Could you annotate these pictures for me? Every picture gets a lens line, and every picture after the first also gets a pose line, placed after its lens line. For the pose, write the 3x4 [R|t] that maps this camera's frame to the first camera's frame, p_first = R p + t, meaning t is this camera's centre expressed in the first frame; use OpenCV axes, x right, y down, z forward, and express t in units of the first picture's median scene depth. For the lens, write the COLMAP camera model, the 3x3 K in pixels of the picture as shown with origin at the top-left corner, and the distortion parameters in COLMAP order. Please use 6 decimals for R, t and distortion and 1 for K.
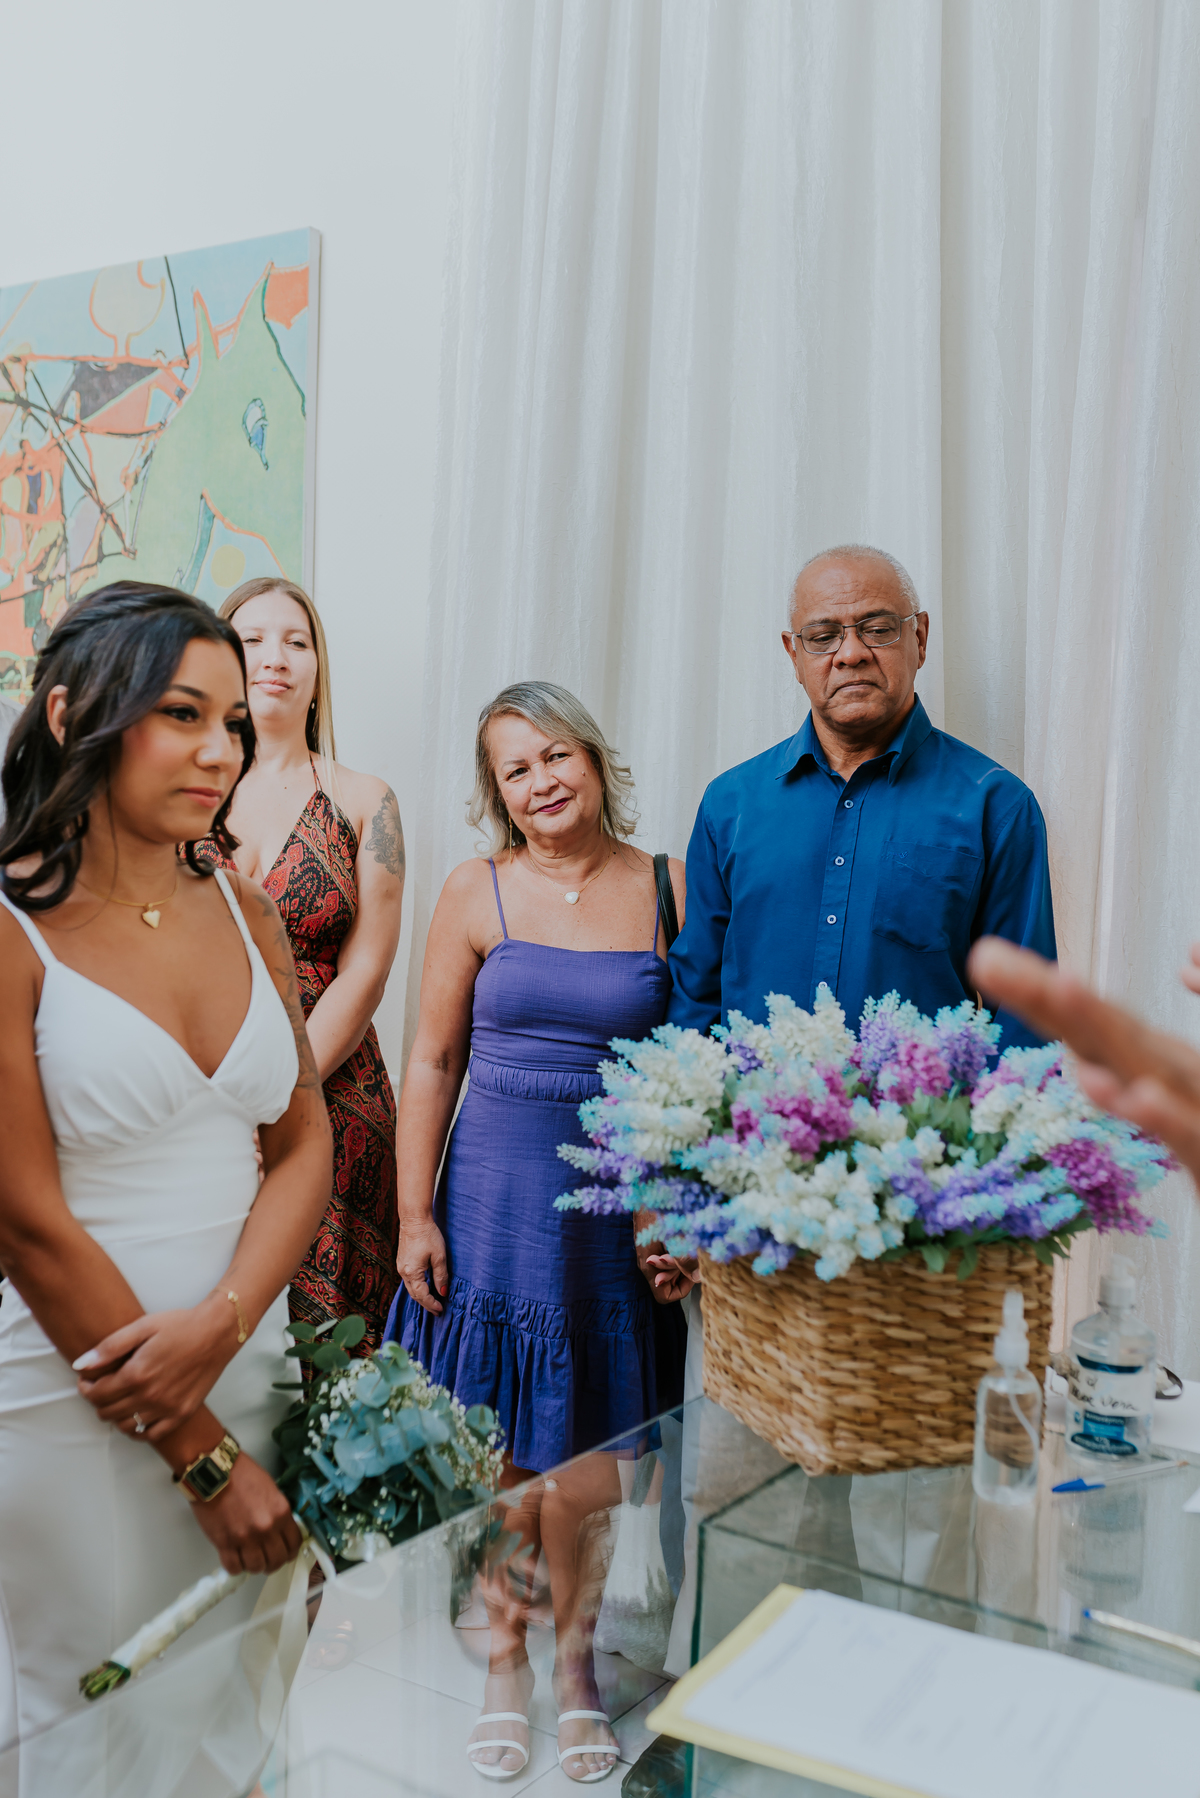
lens RADIAL K [[1913.2, 0, 595.5], [0, 1913.2, 923.3], [0, 0, 1]] dist [0.012097, 0.000000]
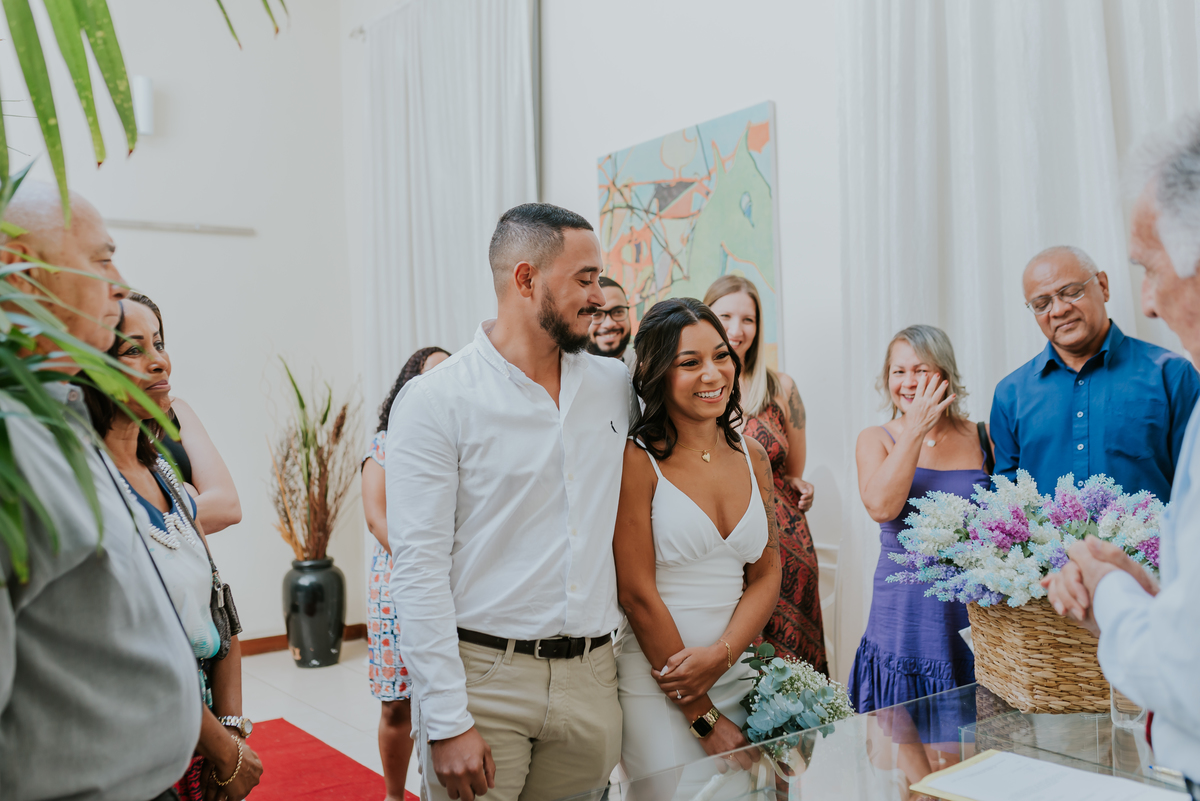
lens RADIAL K [[1205.3, 0, 579.8], [0, 1205.3, 380.0], [0, 0, 1]] dist [0.013519, 0.000000]
pose [[0.938517, -0.073969, -0.337216, 0.056404], [0.043246, 0.994272, -0.097735, 0.020528], [0.342514, 0.077143, 0.936340, -0.157918]]
